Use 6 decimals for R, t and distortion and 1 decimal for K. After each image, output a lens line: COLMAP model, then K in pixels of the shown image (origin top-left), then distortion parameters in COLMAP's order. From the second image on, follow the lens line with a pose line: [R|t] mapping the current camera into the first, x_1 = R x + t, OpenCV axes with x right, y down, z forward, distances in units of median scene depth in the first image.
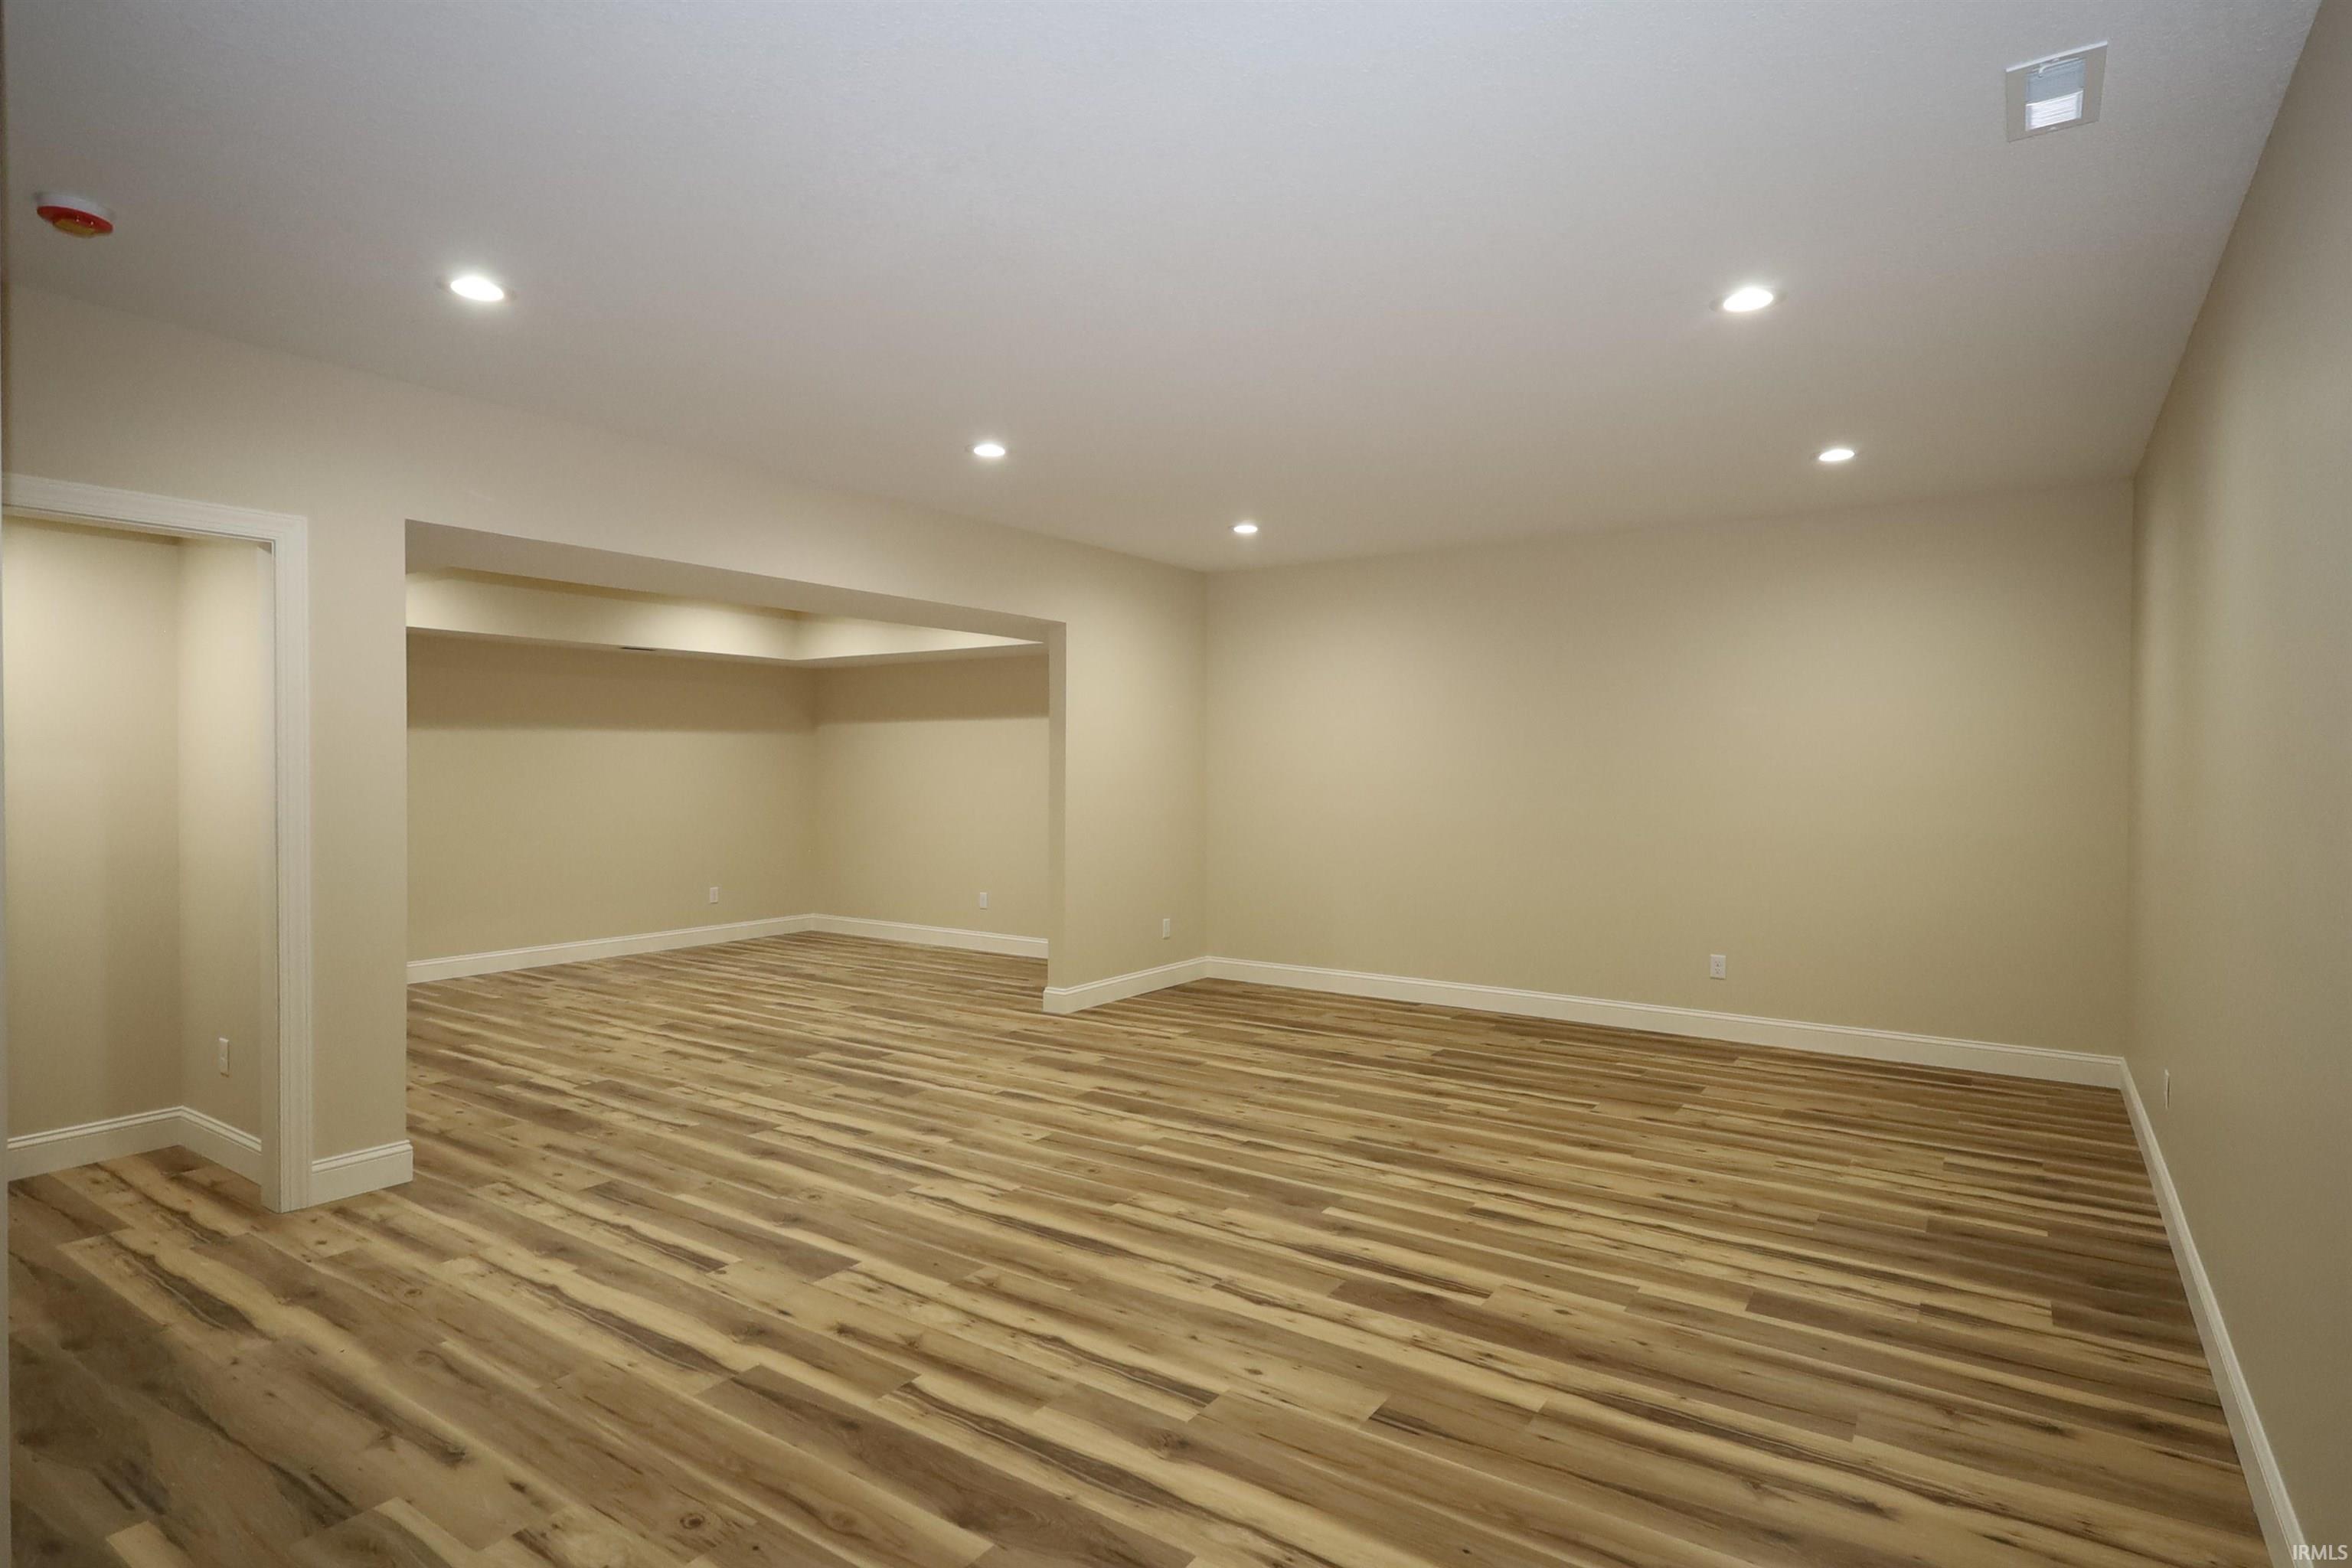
lens RADIAL K [[1230.5, 0, 1176.0], [0, 1230.5, 784.0], [0, 0, 1]] dist [-0.003933, -0.000199]
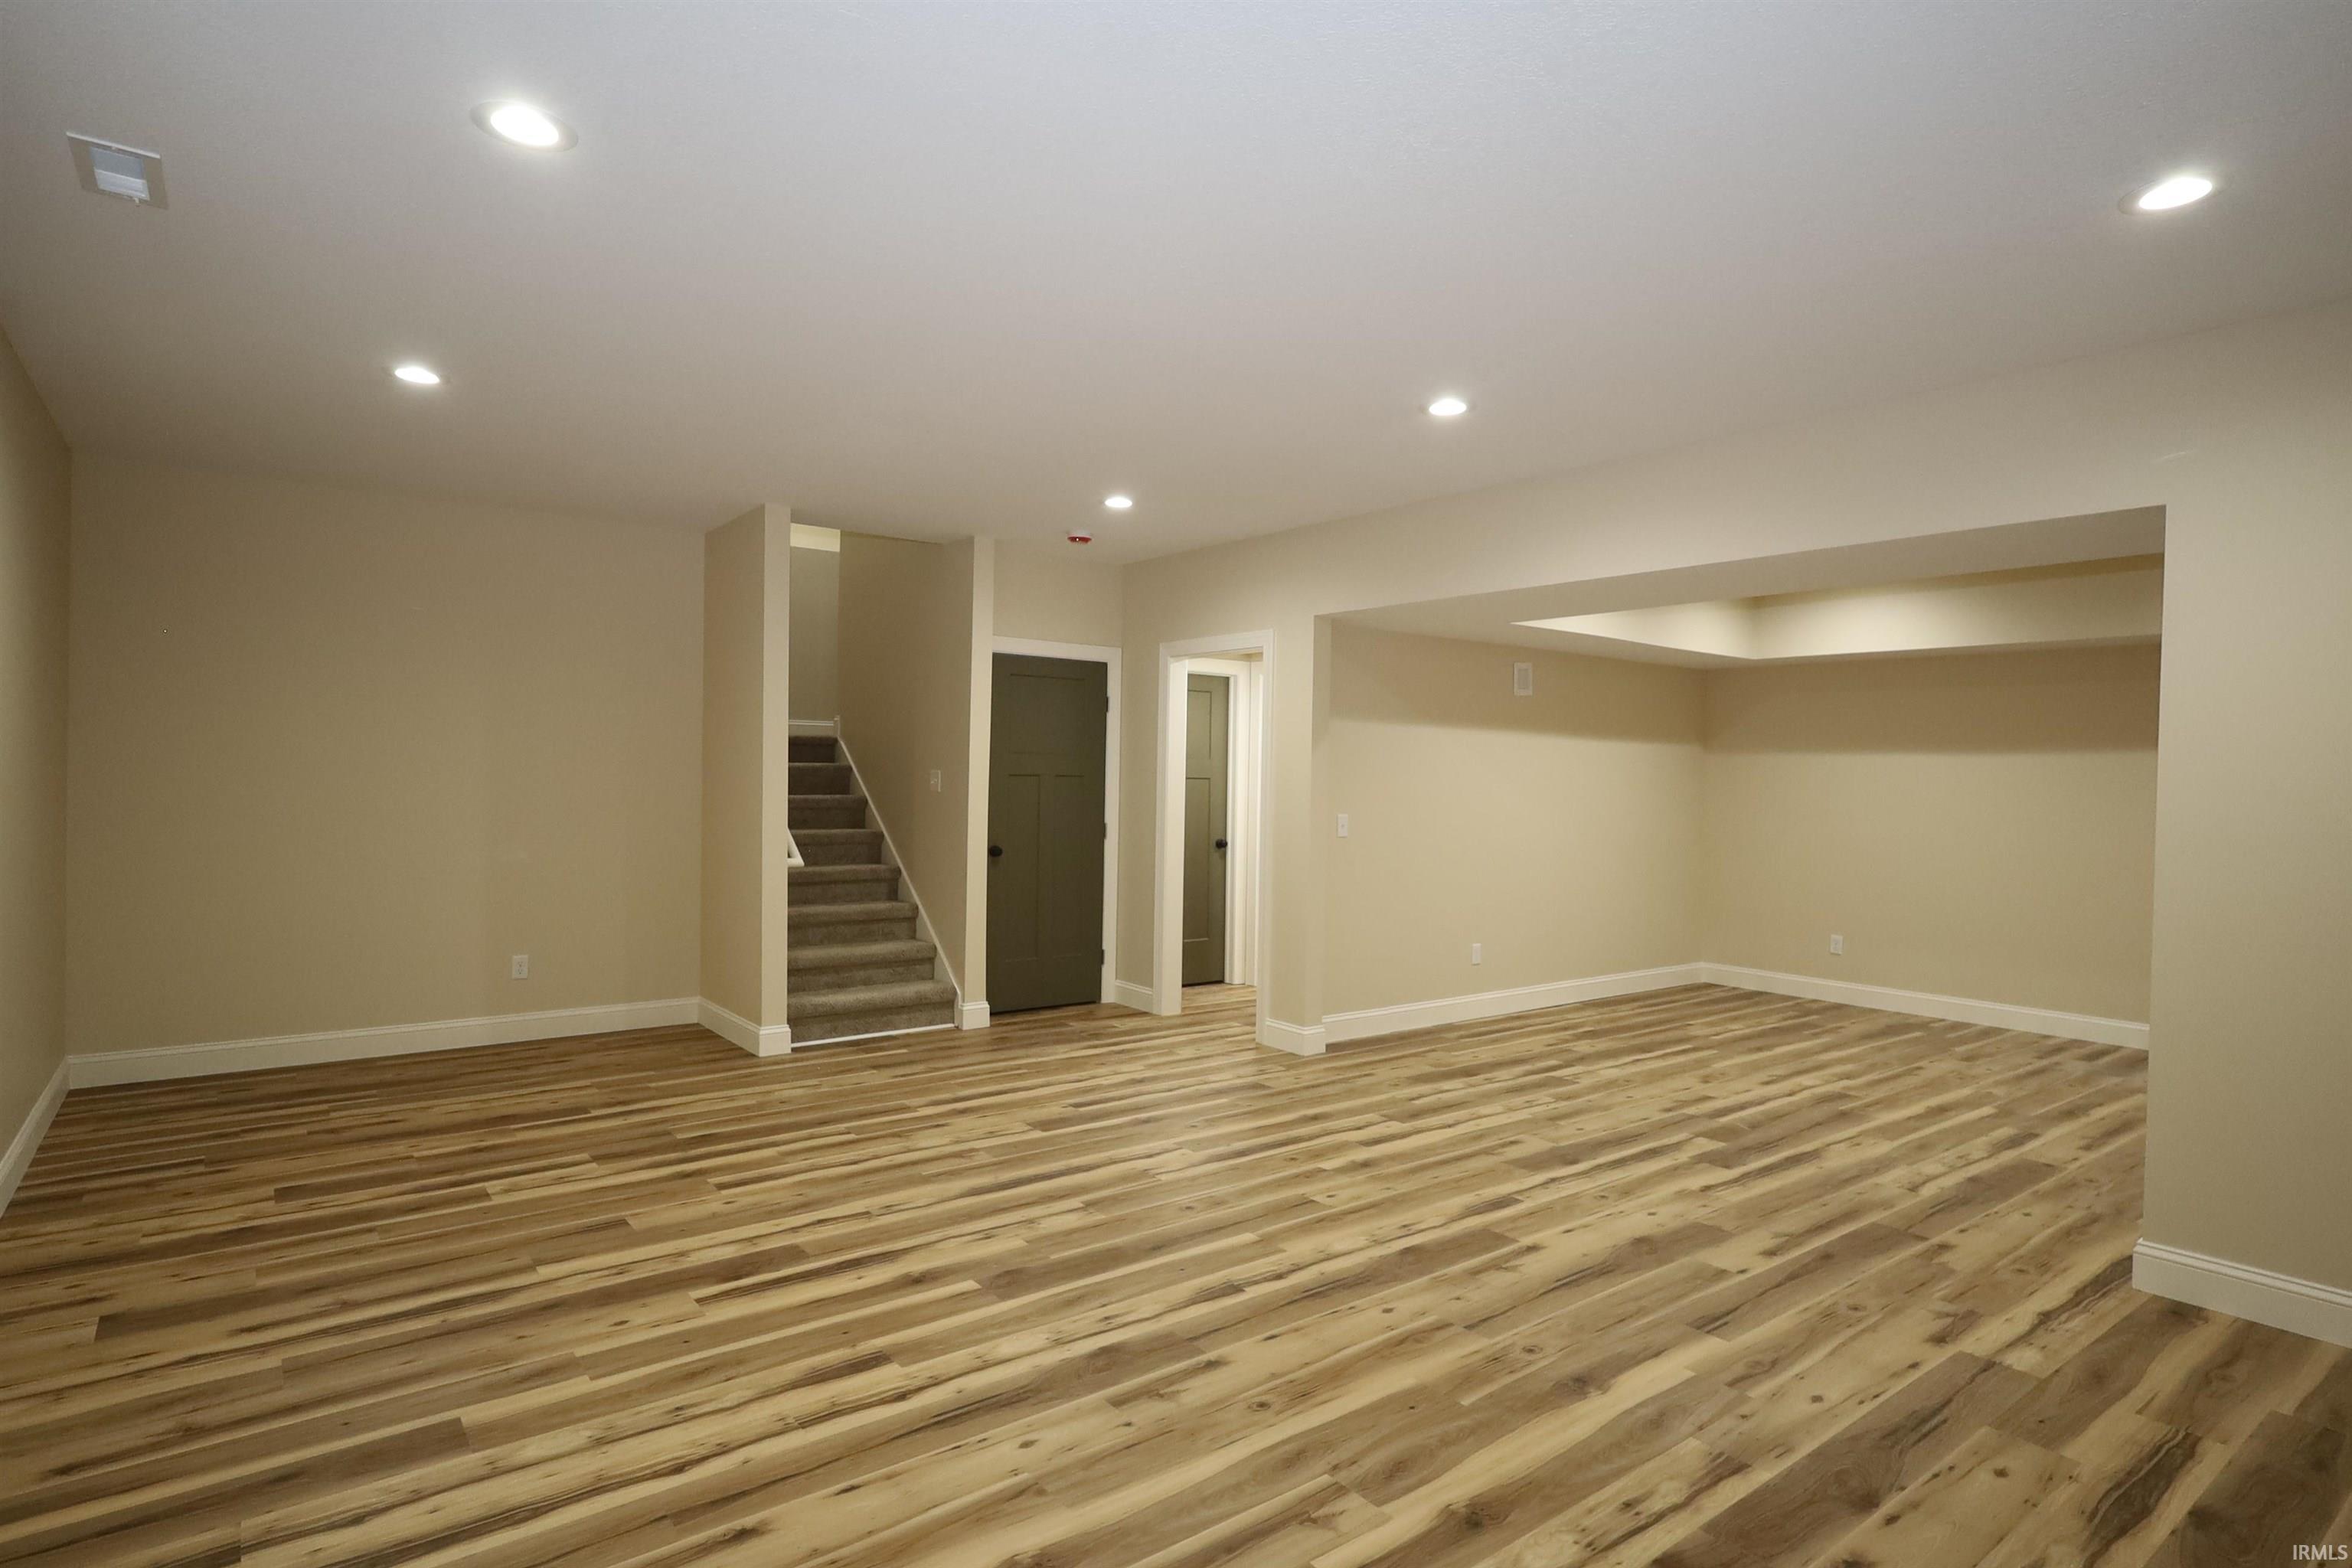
lens RADIAL K [[1220.7, 0, 1176.0], [0, 1220.7, 784.0], [0, 0, 1]] dist [0.000234, 0.001615]
pose [[-0.311057, -0.000845, -0.950391, 0.708312], [-0.031446, 0.999461, 0.009404, -0.014683], [0.949871, 0.032812, -0.310915, 1.097956]]
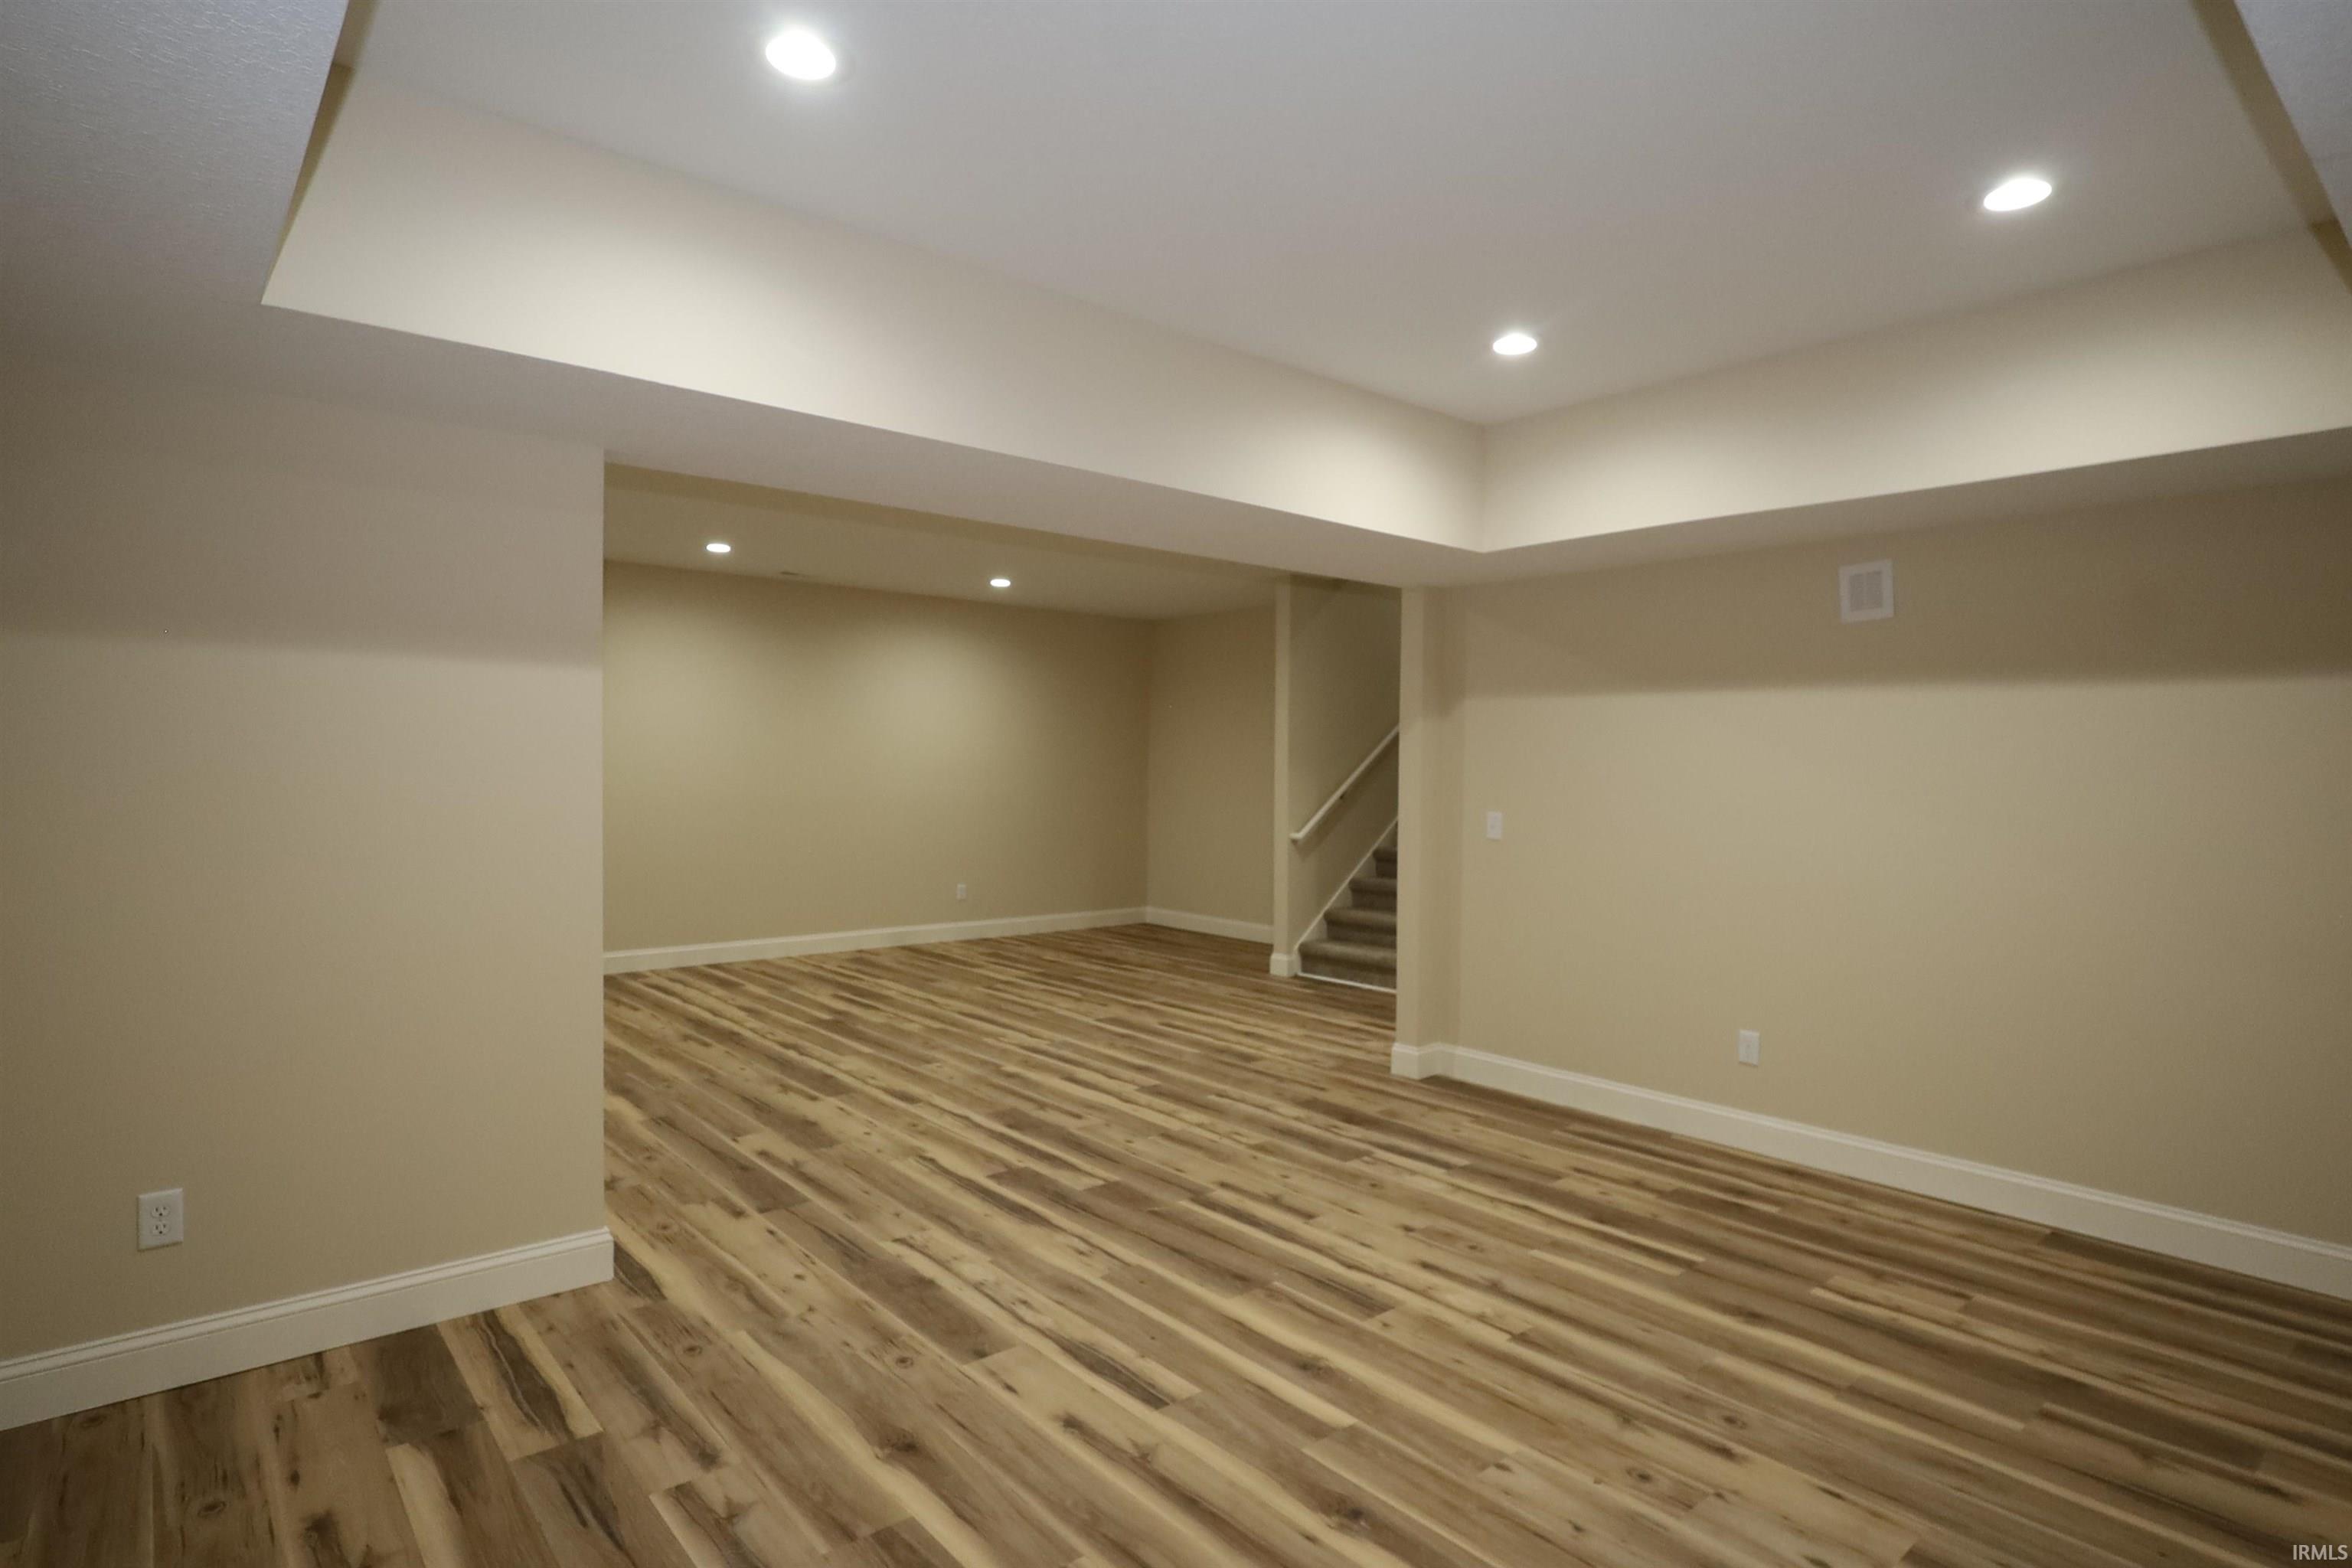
lens RADIAL K [[1220.7, 0, 1176.0], [0, 1220.7, 784.0], [0, 0, 1]] dist [0.000234, 0.001615]
pose [[-0.965654, -0.016875, 0.259284, -0.619163], [-0.009410, 0.999505, 0.030008, -0.029895], [-0.259662, 0.026538, -0.965335, 1.985381]]
